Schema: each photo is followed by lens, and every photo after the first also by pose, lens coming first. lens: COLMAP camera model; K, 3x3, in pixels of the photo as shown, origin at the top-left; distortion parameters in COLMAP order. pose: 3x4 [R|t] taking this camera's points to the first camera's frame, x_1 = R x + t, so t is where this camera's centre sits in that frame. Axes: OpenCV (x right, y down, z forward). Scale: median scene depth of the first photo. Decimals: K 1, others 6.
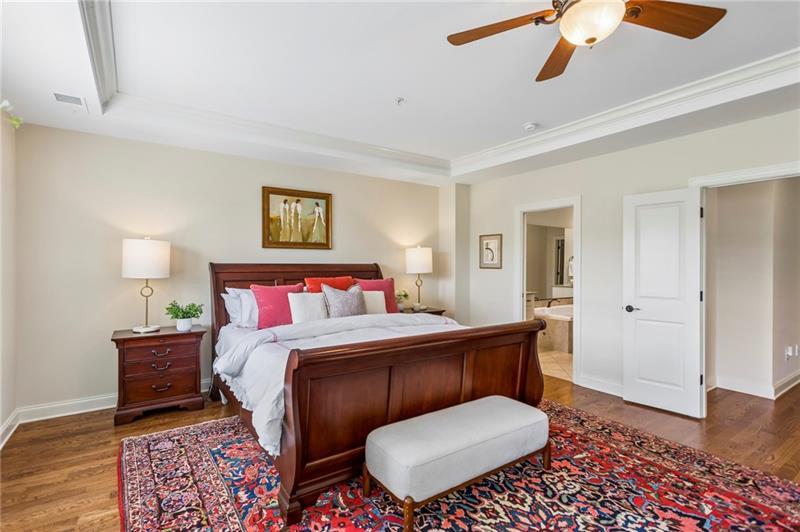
lens RADIAL K [[379.2, 0, 404.8], [0, 379.2, 261.2], [0, 0, 1]] dist [0.000592, -0.000090]
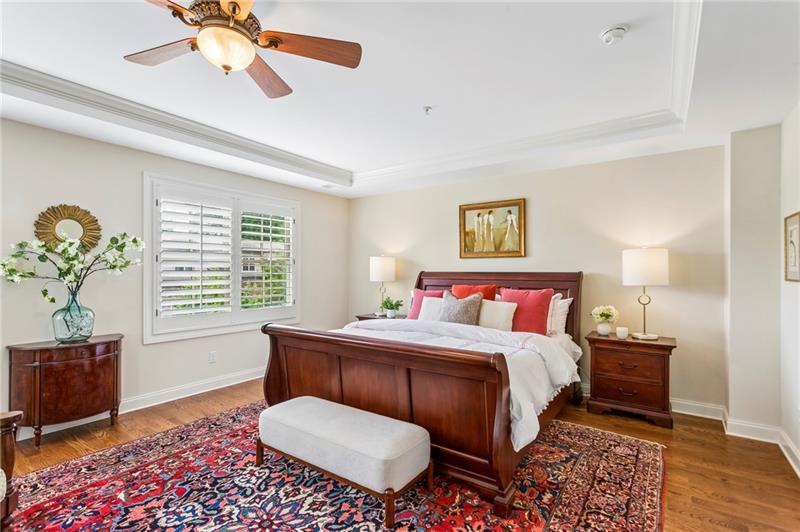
lens RADIAL K [[379.2, 0, 406.7], [0, 379.2, 272.5], [0, 0, 1]] dist [0.000592, -0.000090]
pose [[0.355853, 0.001242, -0.934541, 0.644545], [0.005453, 0.999979, 0.003406, 0.003645], [0.934526, -0.006308, 0.355839, 0.424227]]
